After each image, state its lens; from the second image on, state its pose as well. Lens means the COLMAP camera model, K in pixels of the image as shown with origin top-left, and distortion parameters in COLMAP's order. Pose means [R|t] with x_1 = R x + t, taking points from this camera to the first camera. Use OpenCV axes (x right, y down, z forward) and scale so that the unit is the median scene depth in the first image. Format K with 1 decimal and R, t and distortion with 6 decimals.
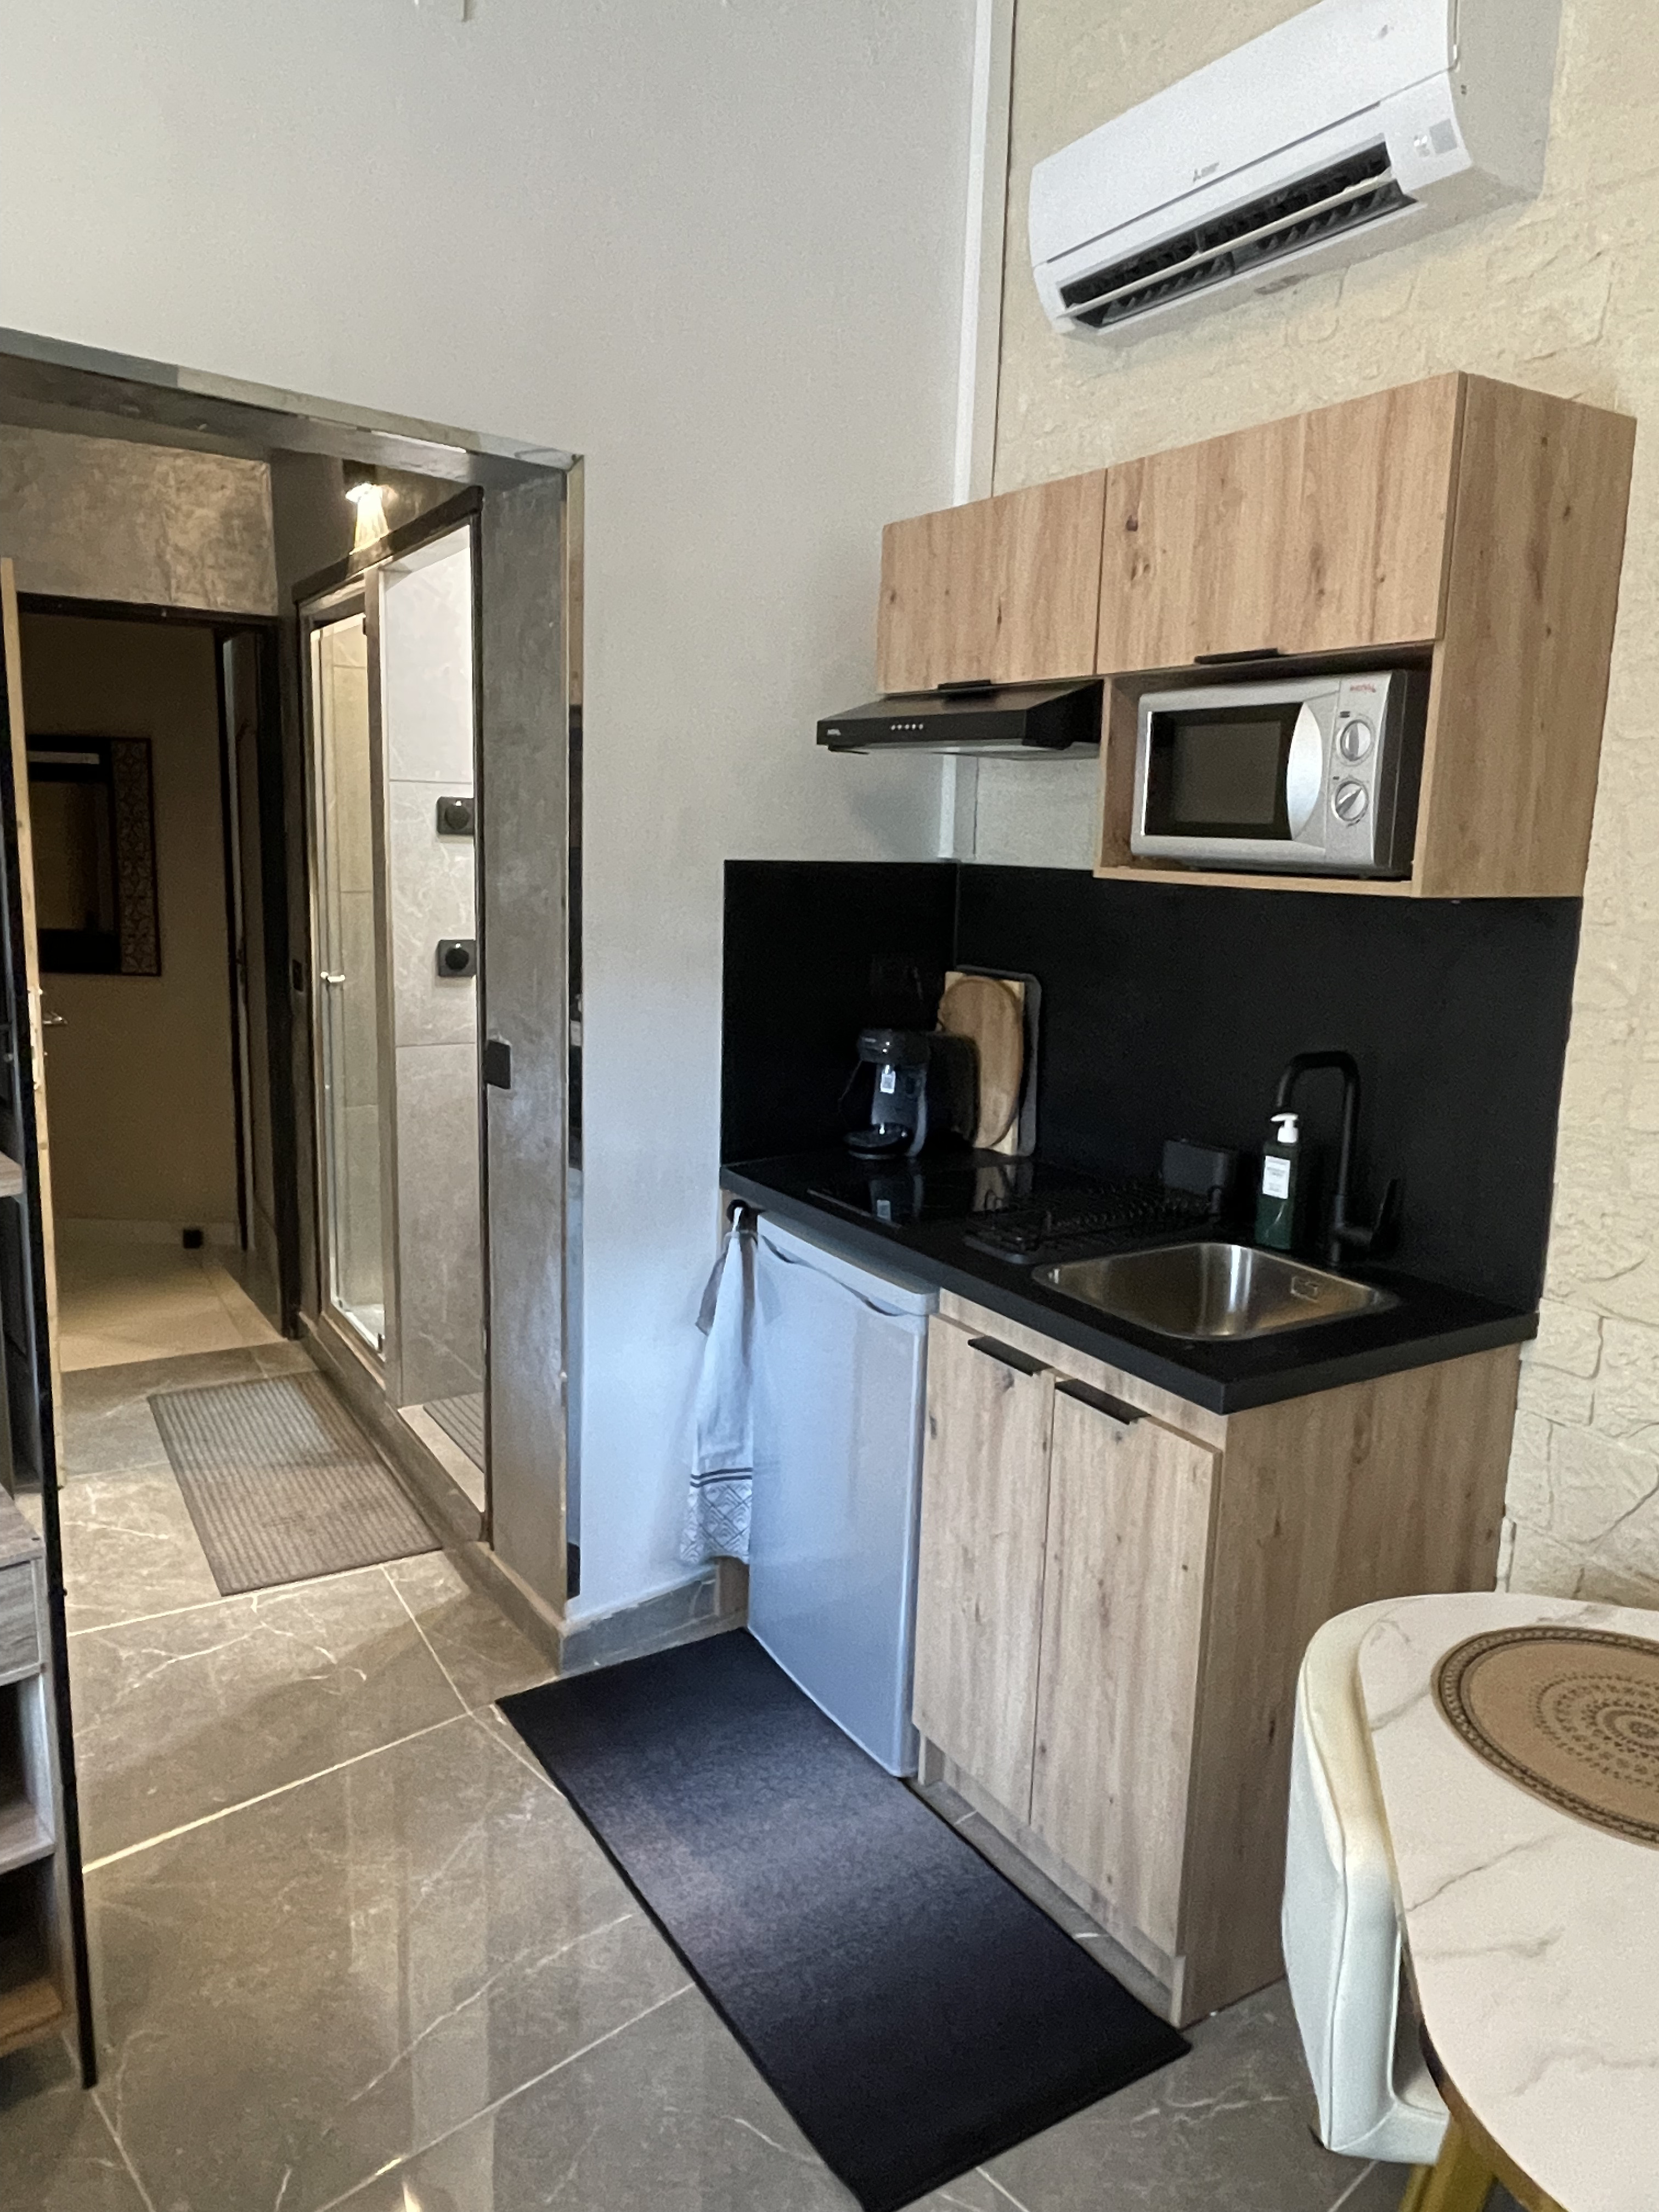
lens RADIAL K [[1520.7, 0, 812.5], [0, 1520.7, 1095.7], [0, 0, 1]] dist [-0.002358, 0.002040]
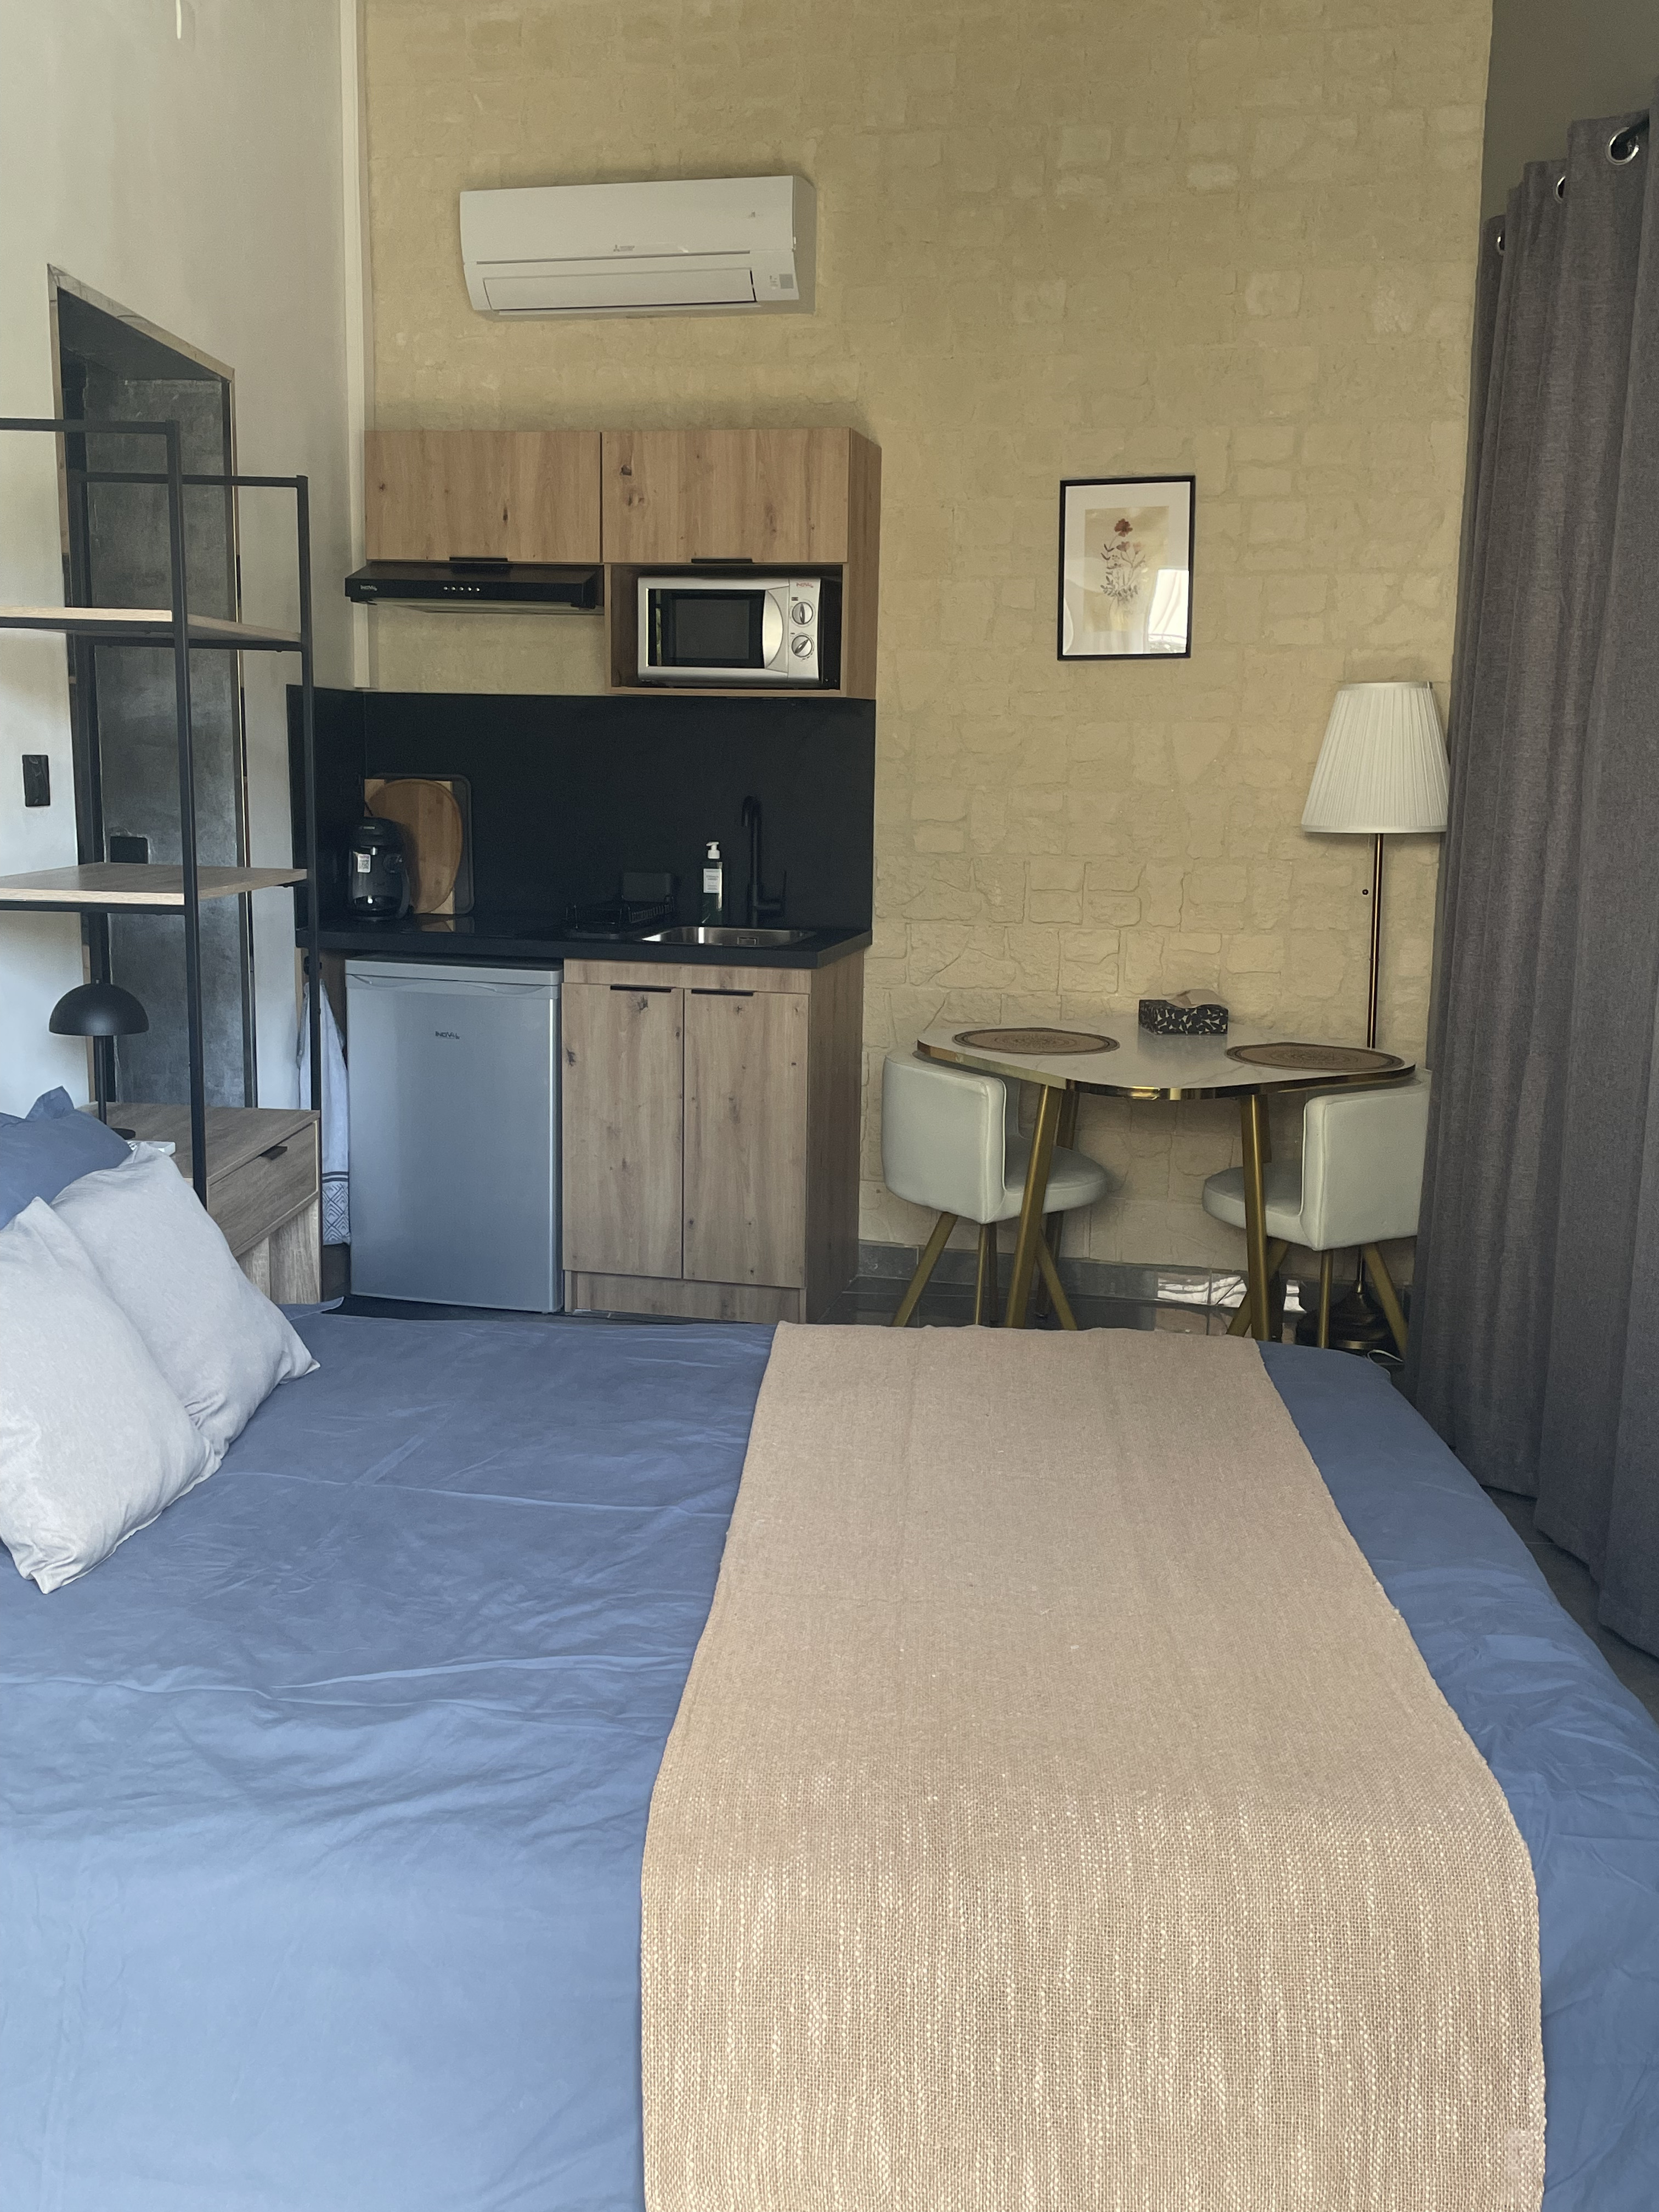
lens RADIAL K [[2065.1, 0, 833.7], [0, 2065.1, 1071.3], [0, 0, 1]] dist [0.125155, 0.000000]
pose [[0.696368, -0.130156, 0.705784, -1.217273], [0.127367, 0.990220, 0.056942, 0.149400], [-0.706292, 0.050241, 0.706135, -0.655512]]
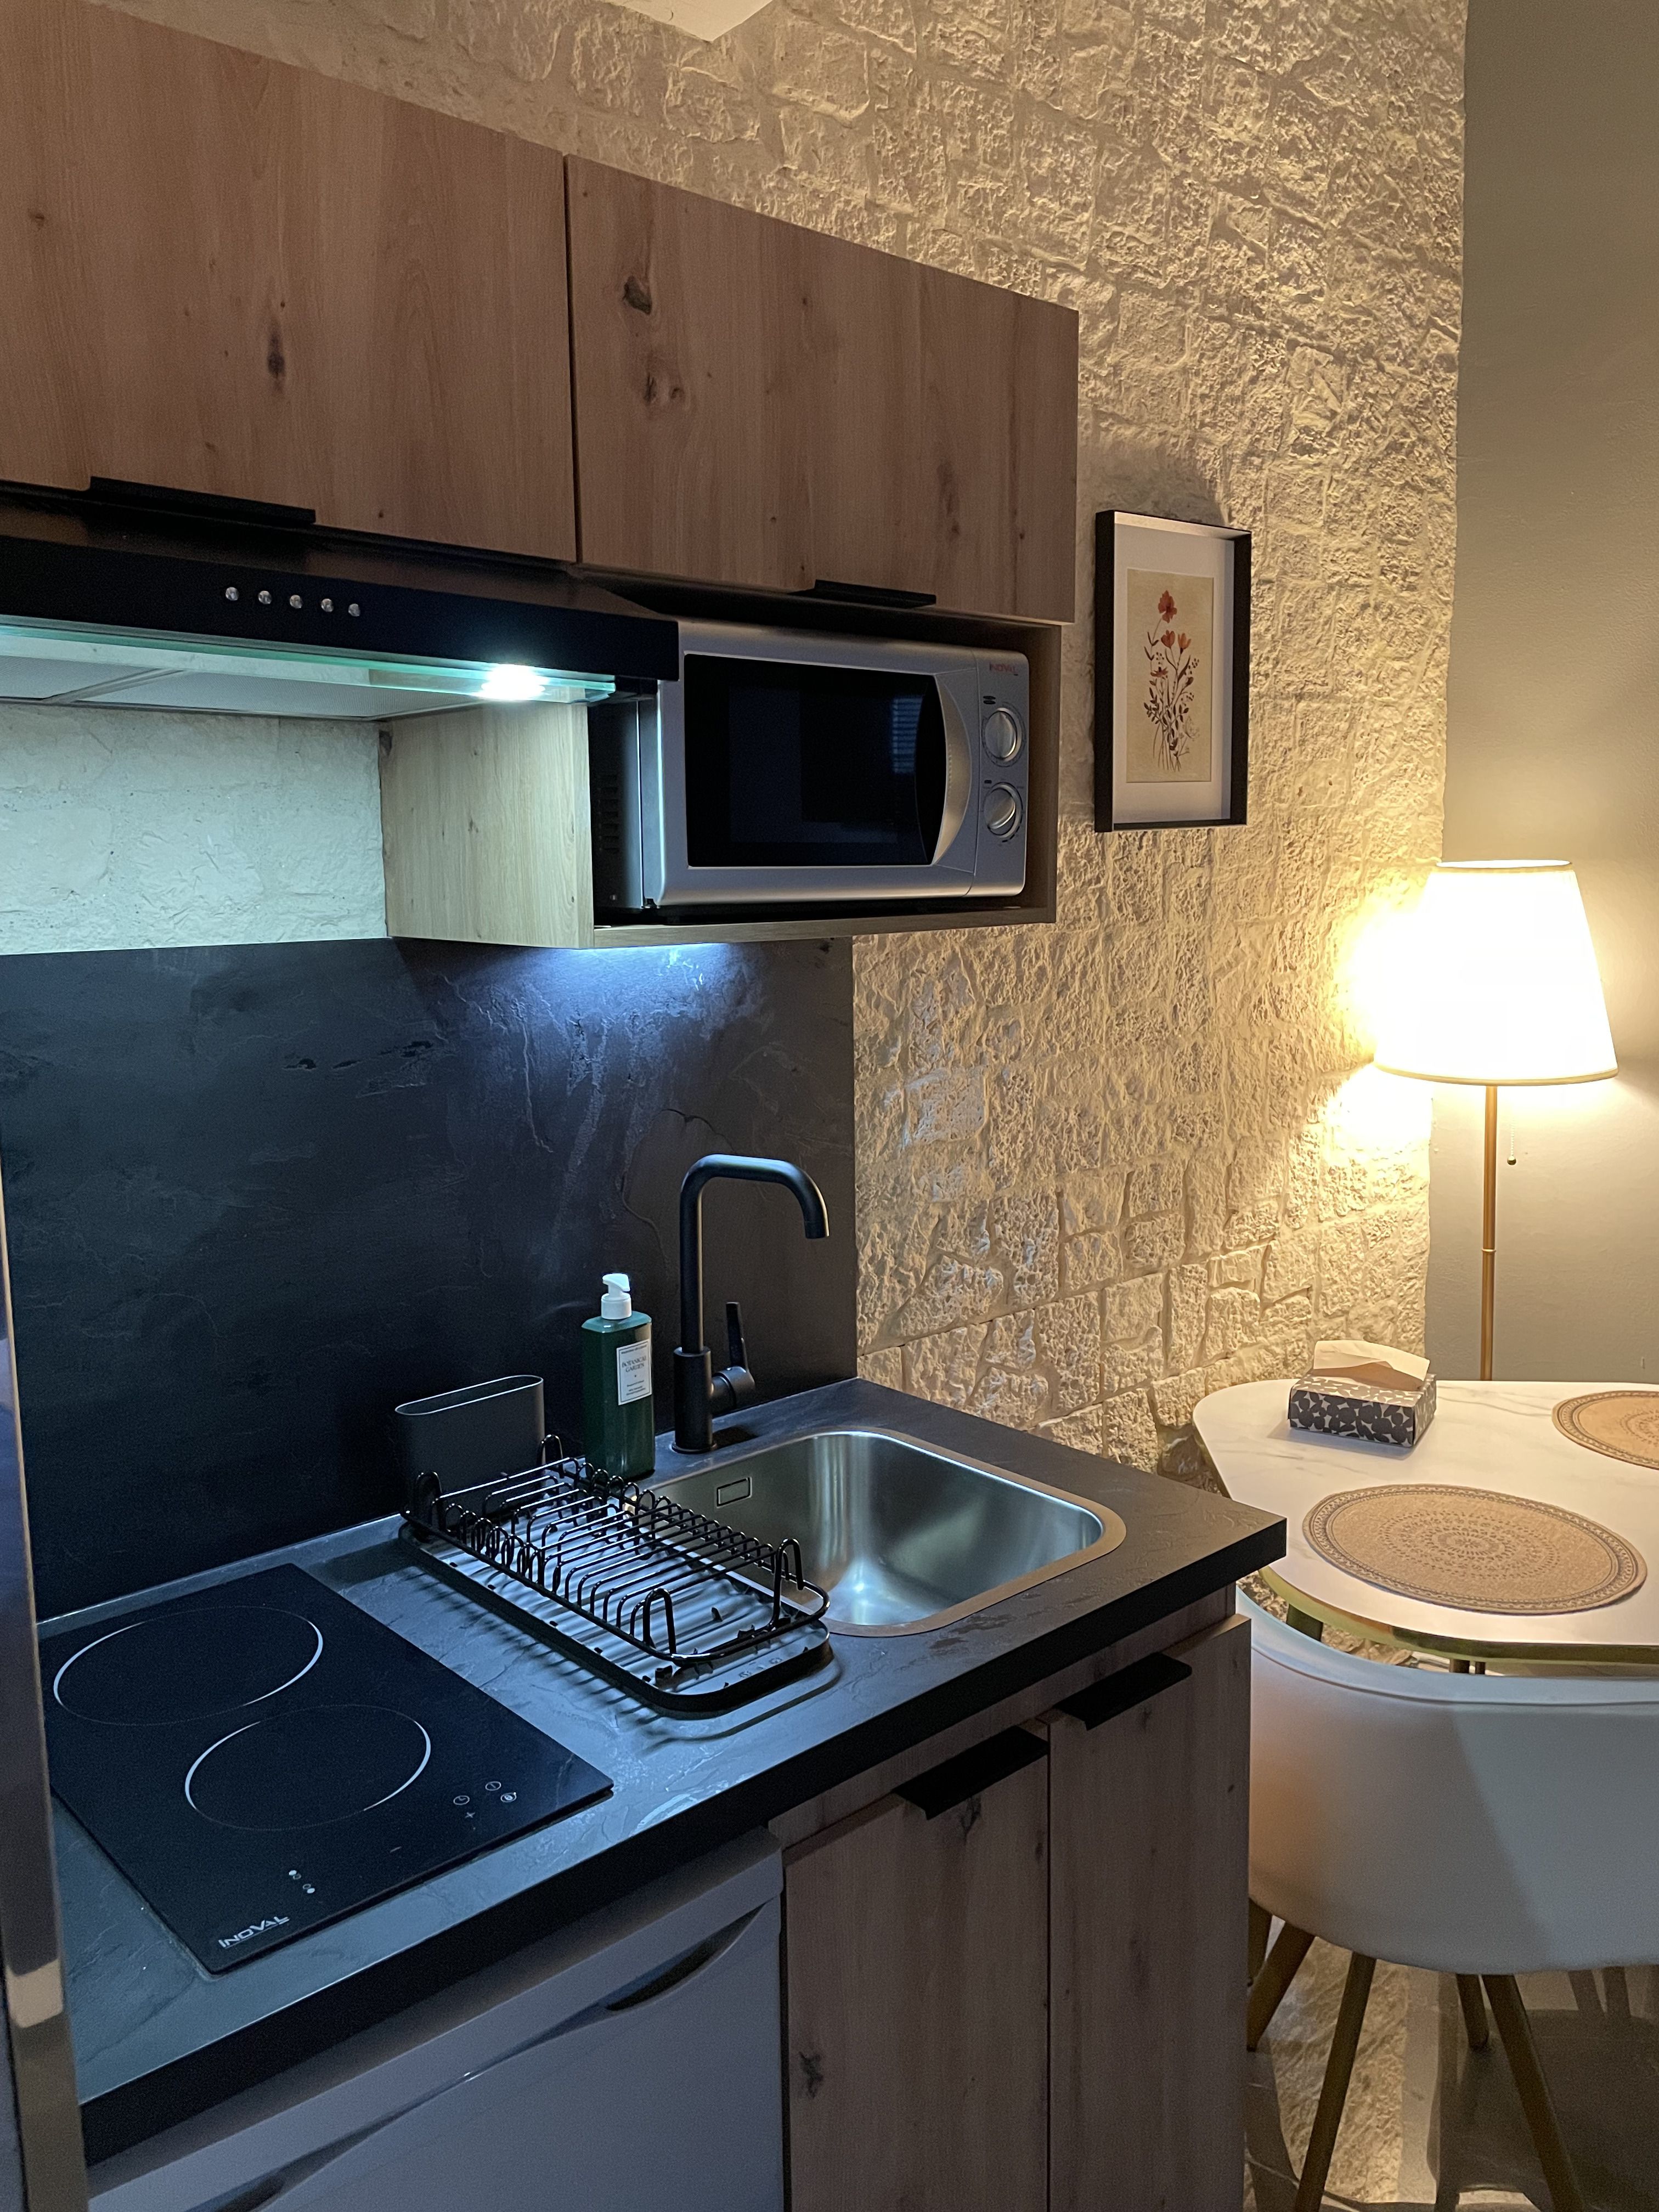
lens RADIAL K [[1660.5, 0, 821.7], [0, 1660.5, 1083.1], [0, 0, 1]] dist [0.074386, -0.086499]
pose [[-0.182235, -0.158305, 0.970428, -0.404626], [0.180006, 0.964903, 0.191207, -0.196552], [-0.966637, 0.209528, -0.147343, 1.024209]]
